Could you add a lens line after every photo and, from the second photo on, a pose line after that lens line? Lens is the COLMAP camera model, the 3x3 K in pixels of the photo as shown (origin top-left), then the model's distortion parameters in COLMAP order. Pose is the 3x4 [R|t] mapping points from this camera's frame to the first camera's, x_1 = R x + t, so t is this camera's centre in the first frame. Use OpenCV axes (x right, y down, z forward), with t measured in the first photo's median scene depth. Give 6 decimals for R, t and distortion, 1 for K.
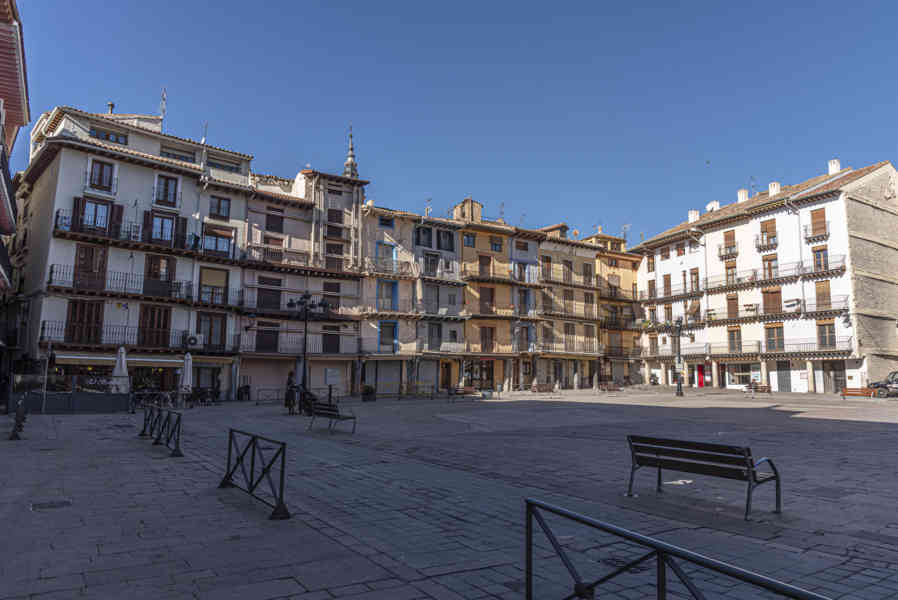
lens RADIAL K [[609.9, 0, 447.4], [0, 609.9, 298.5], [0, 0, 1]] dist [0.011310, -0.002588]
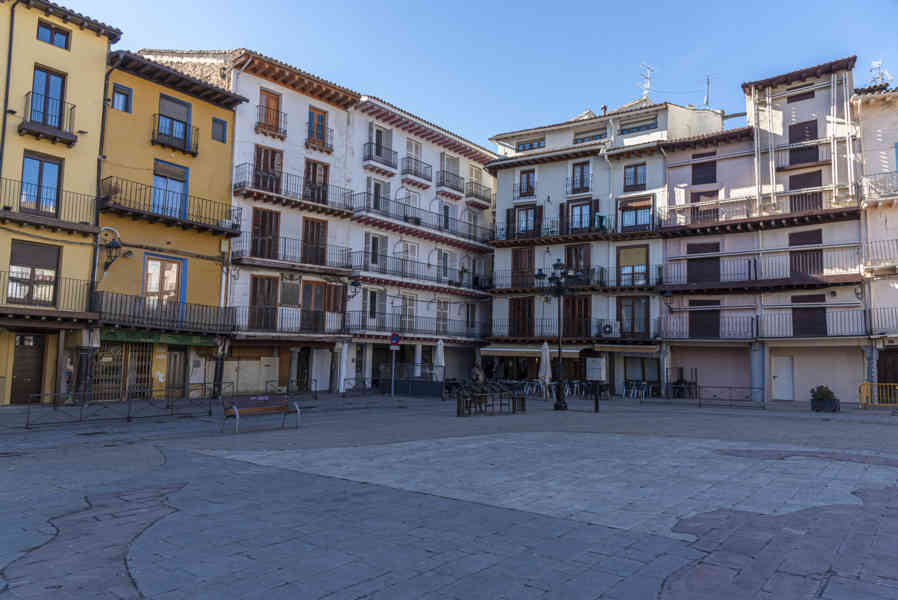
lens RADIAL K [[609.9, 0, 447.3], [0, 609.9, 302.7], [0, 0, 1]] dist [0.011310, -0.002588]
pose [[0.290299, -0.089841, -0.952709, 0.369582], [0.111621, 0.991966, -0.059531, 0.053726], [0.950404, -0.089060, 0.297995, 0.465413]]
